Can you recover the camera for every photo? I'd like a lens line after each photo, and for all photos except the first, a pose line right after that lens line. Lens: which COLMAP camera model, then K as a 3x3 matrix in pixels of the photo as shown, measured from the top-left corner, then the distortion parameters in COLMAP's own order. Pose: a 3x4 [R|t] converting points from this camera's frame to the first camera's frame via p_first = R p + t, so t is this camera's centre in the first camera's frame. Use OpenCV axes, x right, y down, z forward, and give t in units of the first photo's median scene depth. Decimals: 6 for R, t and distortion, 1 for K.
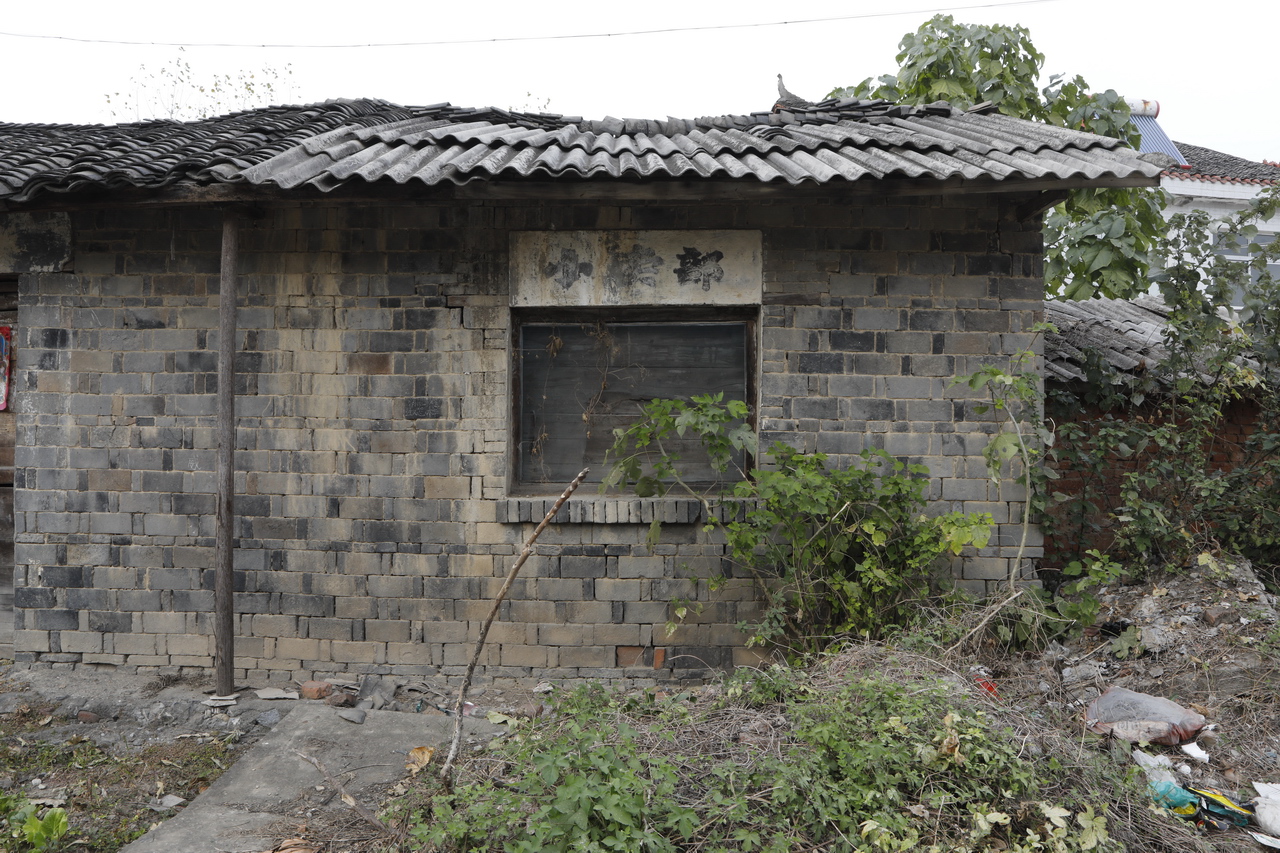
lens RADIAL K [[946.4, 0, 645.4], [0, 946.4, 438.3], [0, 0, 1]] dist [-0.103786, 0.046124]
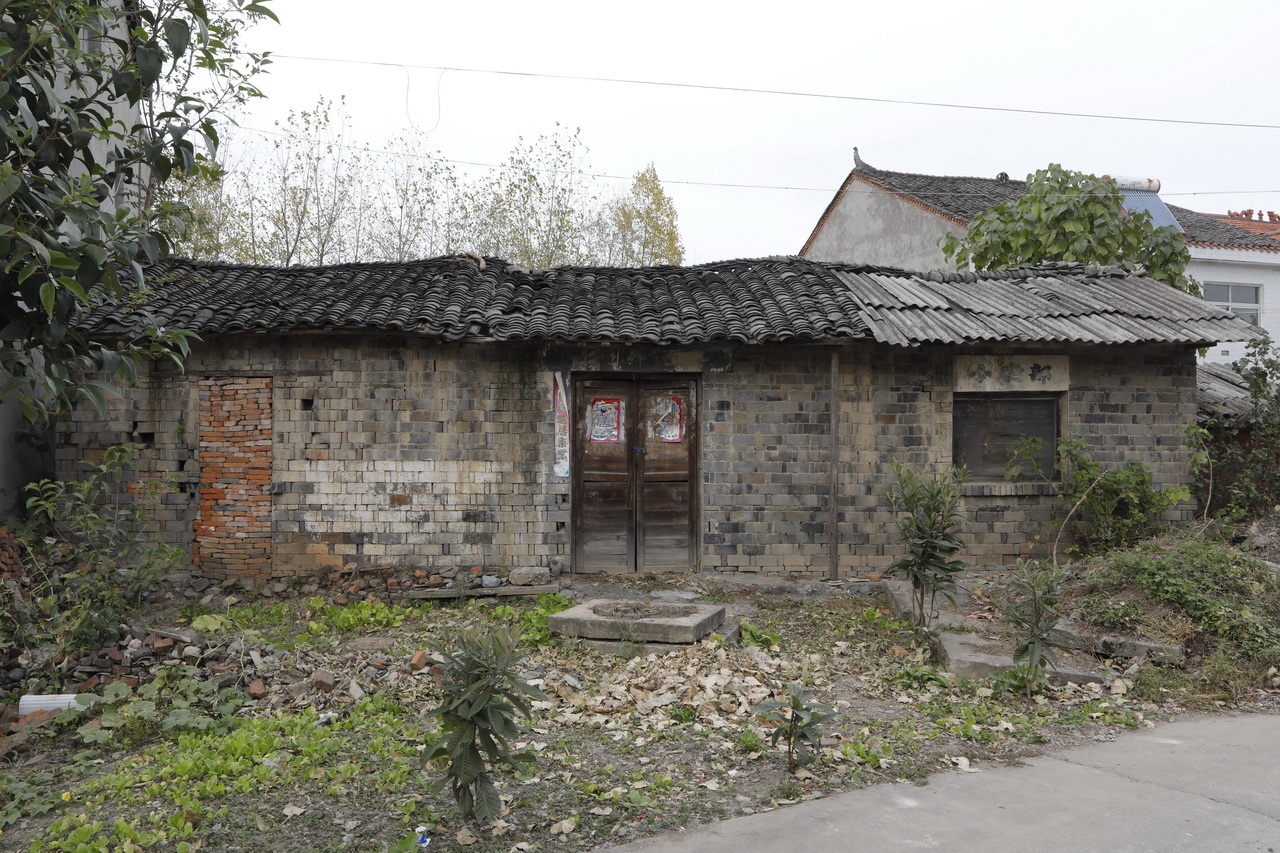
lens RADIAL K [[946.4, 0, 627.9], [0, 946.4, 423.5], [0, 0, 1]] dist [-0.103786, 0.046124]
pose [[0.999230, -0.003855, 0.039035, -0.934944], [0.004240, 0.999943, -0.009776, -0.052622], [-0.038995, 0.009934, 0.999190, -1.018919]]
